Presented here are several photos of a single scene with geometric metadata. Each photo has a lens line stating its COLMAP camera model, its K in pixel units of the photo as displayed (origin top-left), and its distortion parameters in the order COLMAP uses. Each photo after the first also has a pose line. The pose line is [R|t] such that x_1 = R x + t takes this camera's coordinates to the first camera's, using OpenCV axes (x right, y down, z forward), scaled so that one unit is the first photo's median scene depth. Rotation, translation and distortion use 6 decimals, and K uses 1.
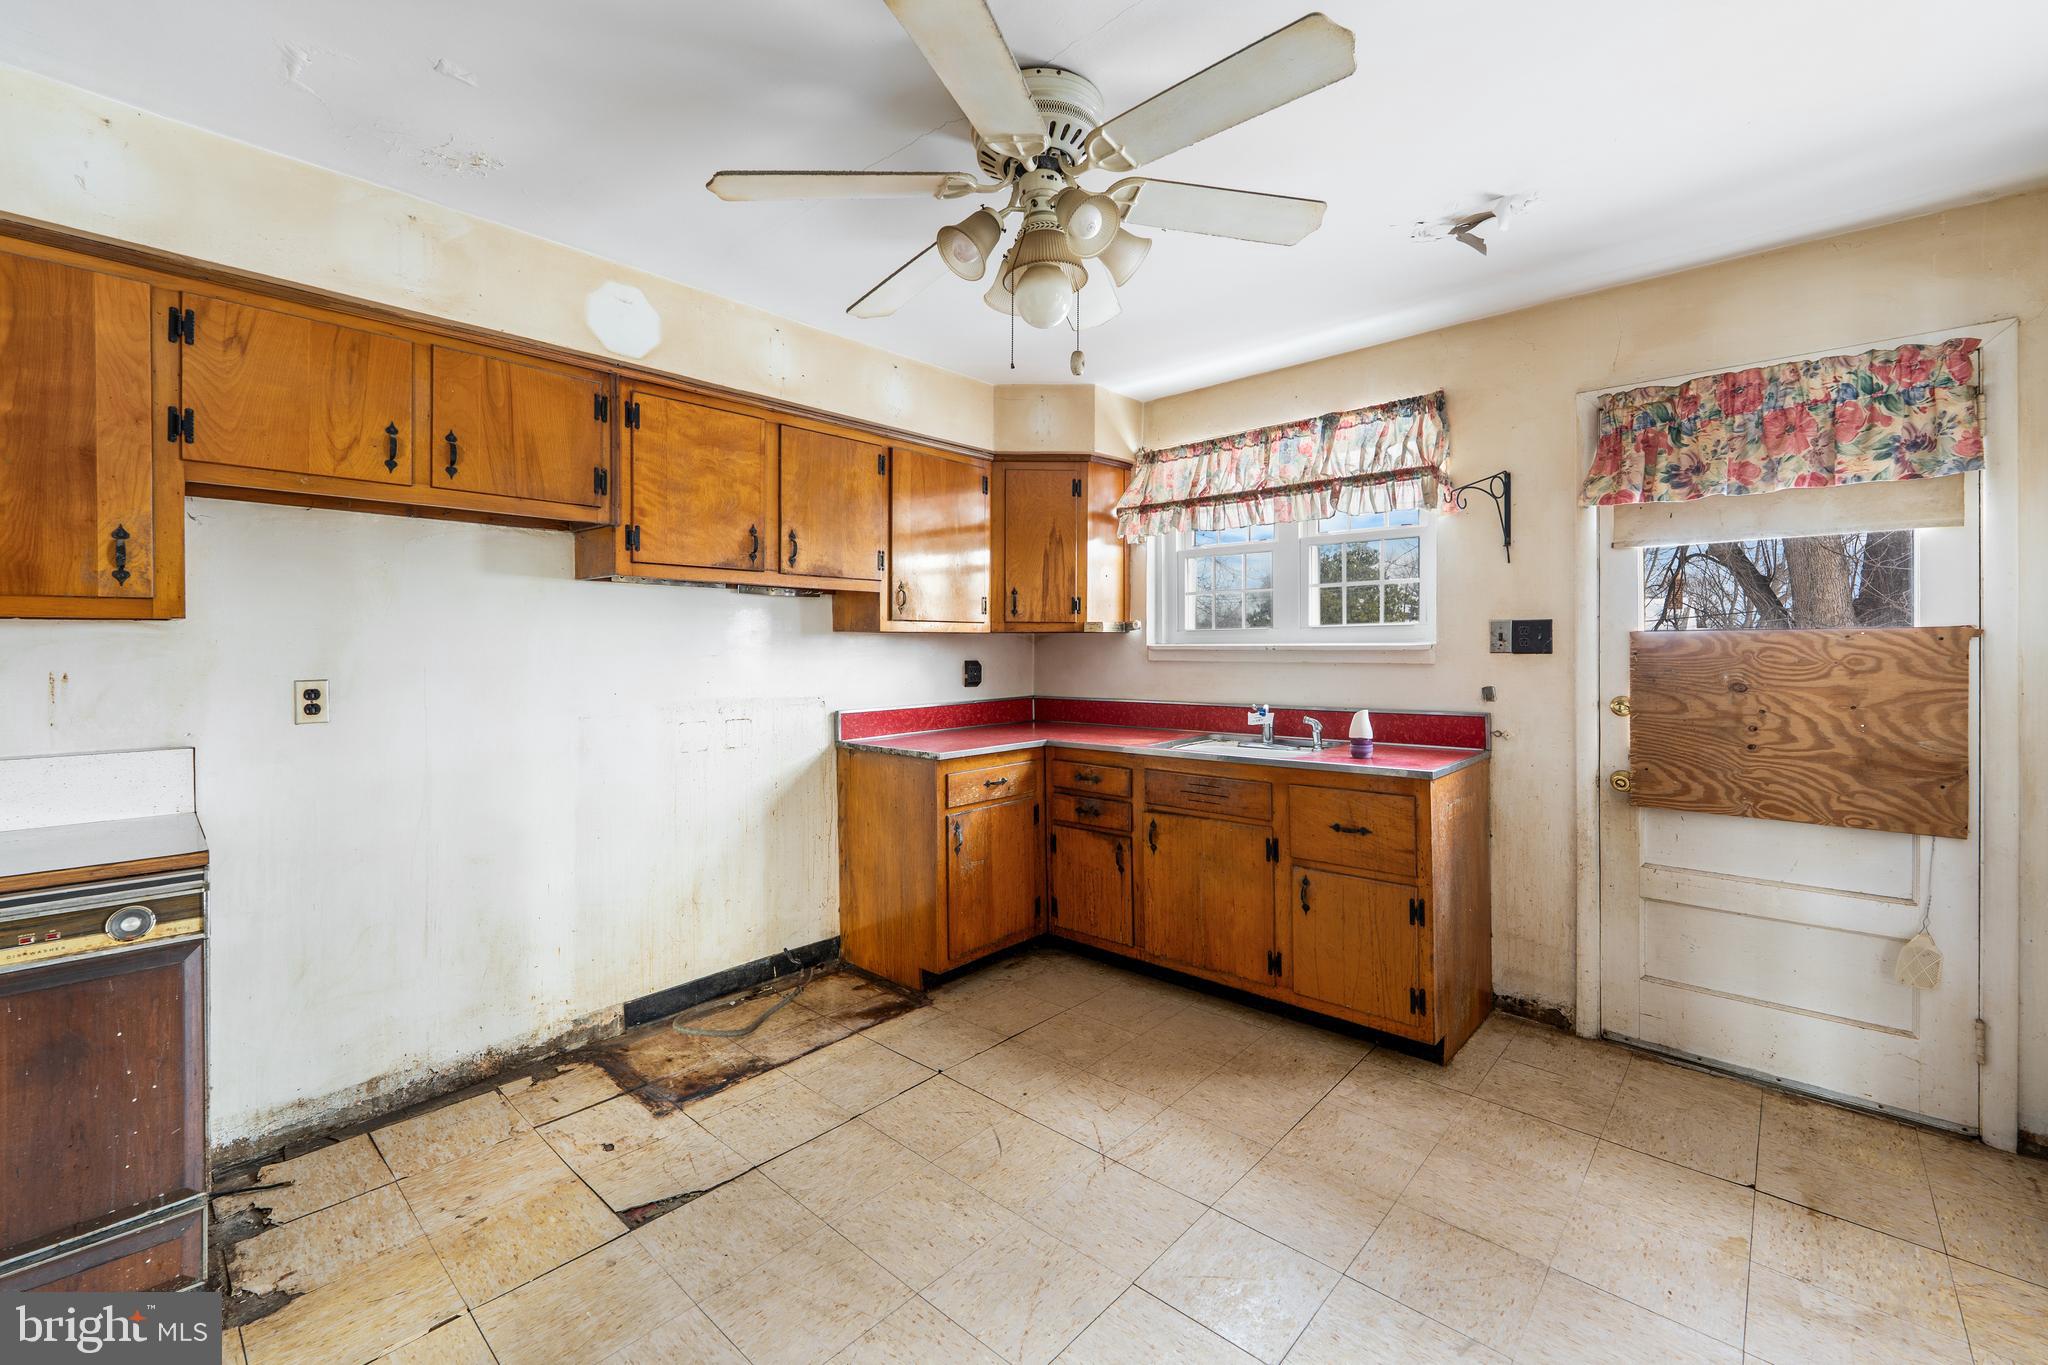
lens RADIAL K [[842.6, 0, 1024.3], [0, 842.6, 662.5], [0, 0, 1]] dist [0.000085, -0.000665]
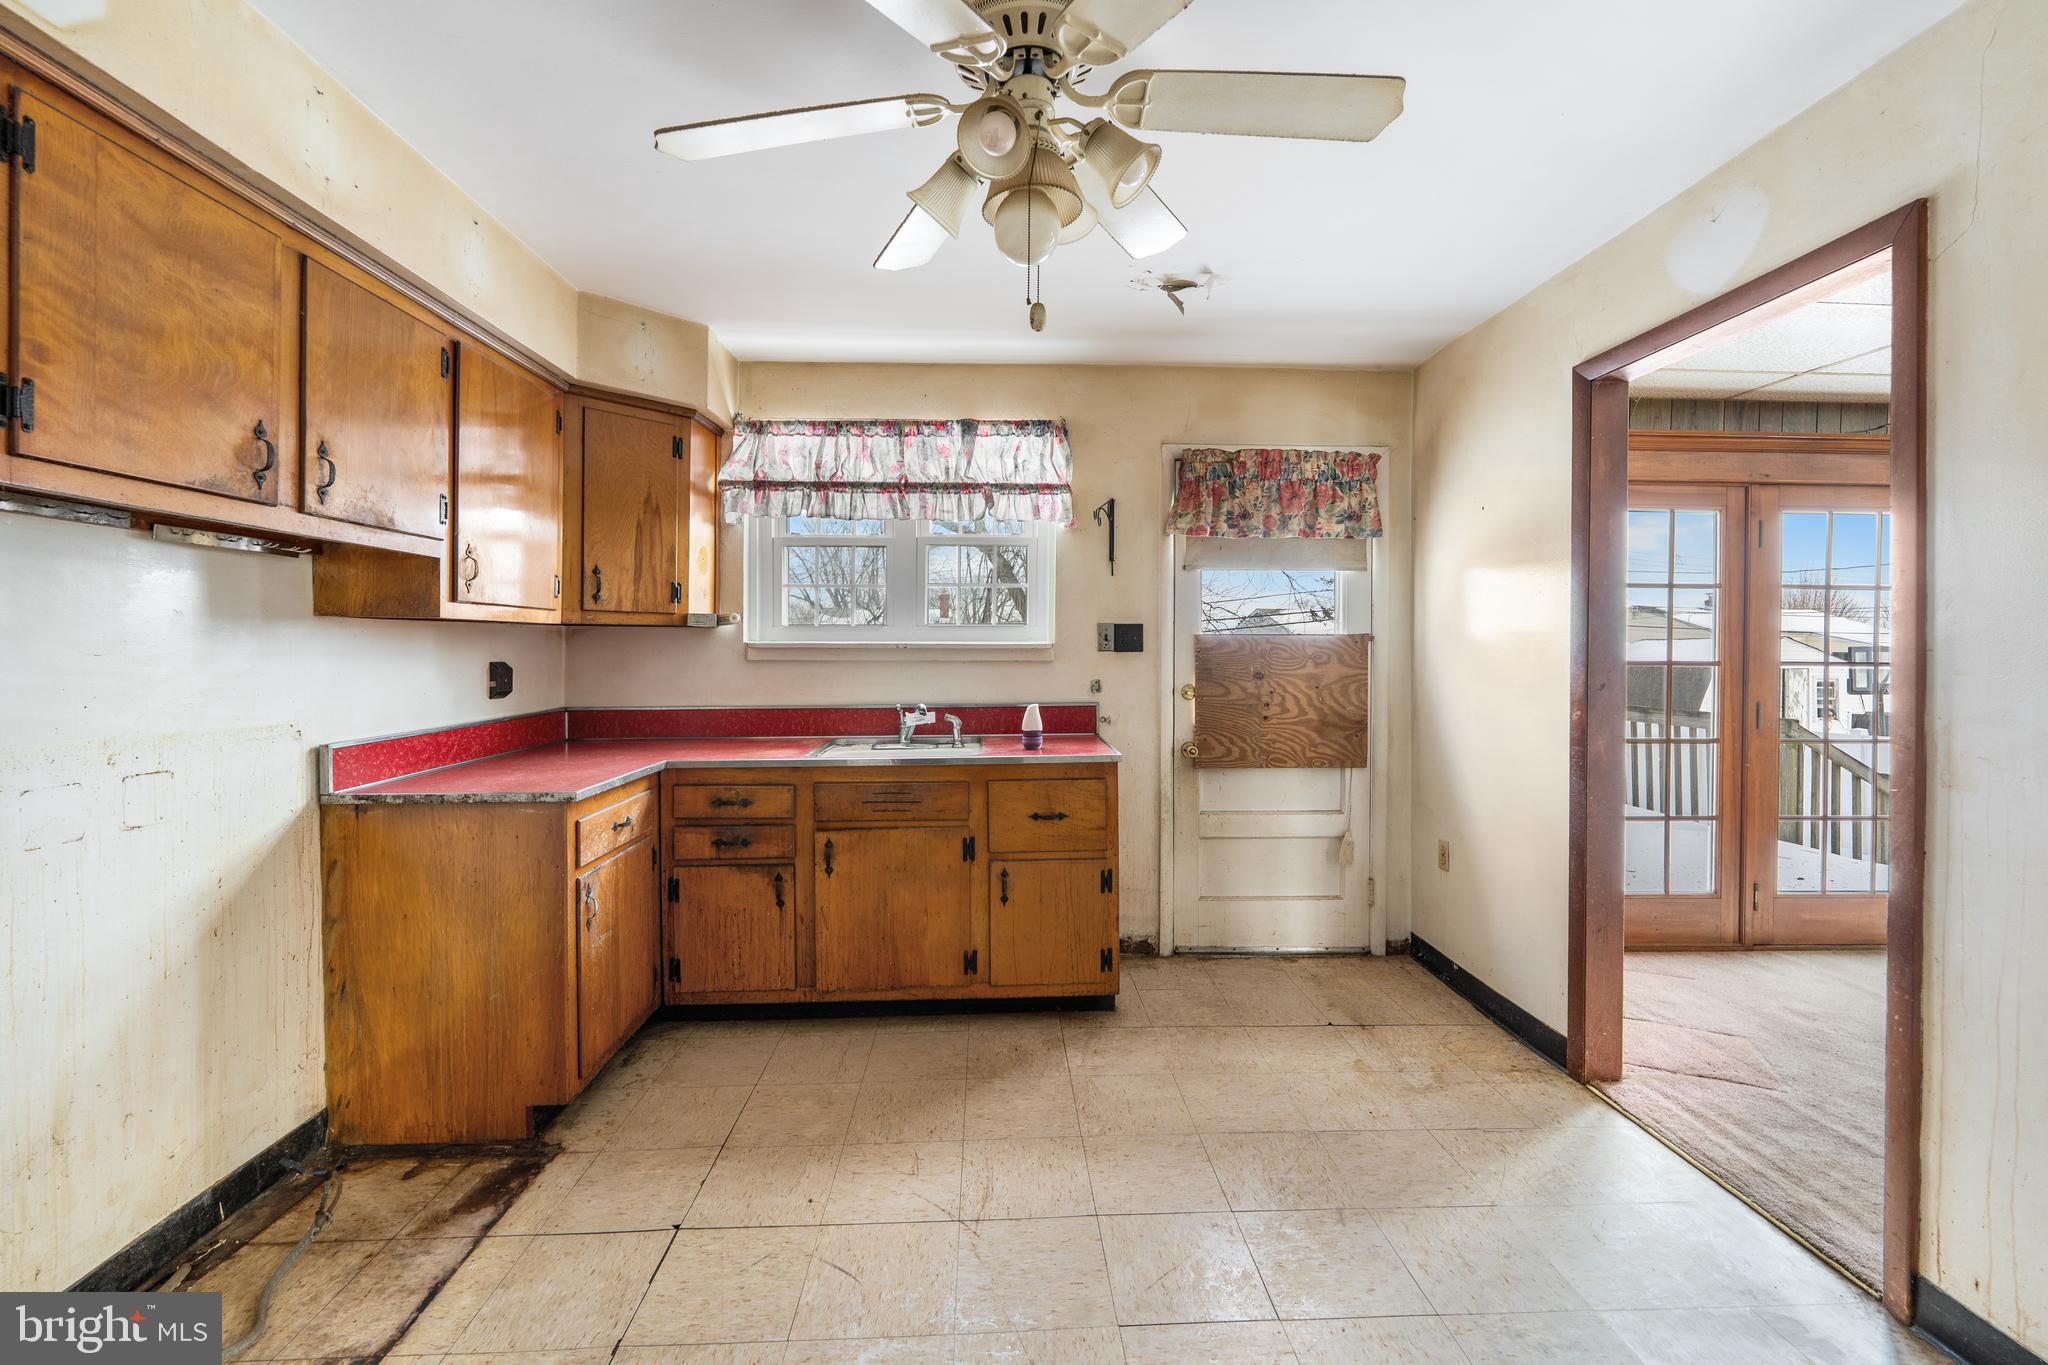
lens RADIAL K [[842.6, 0, 1024.4], [0, 842.6, 664.6], [0, 0, 1]] dist [0.000085, -0.000665]
pose [[0.708991, -0.010478, 0.705140, -0.357052], [0.008944, 0.999943, 0.005866, -0.000416], [-0.705161, 0.002148, 0.709044, 0.246947]]
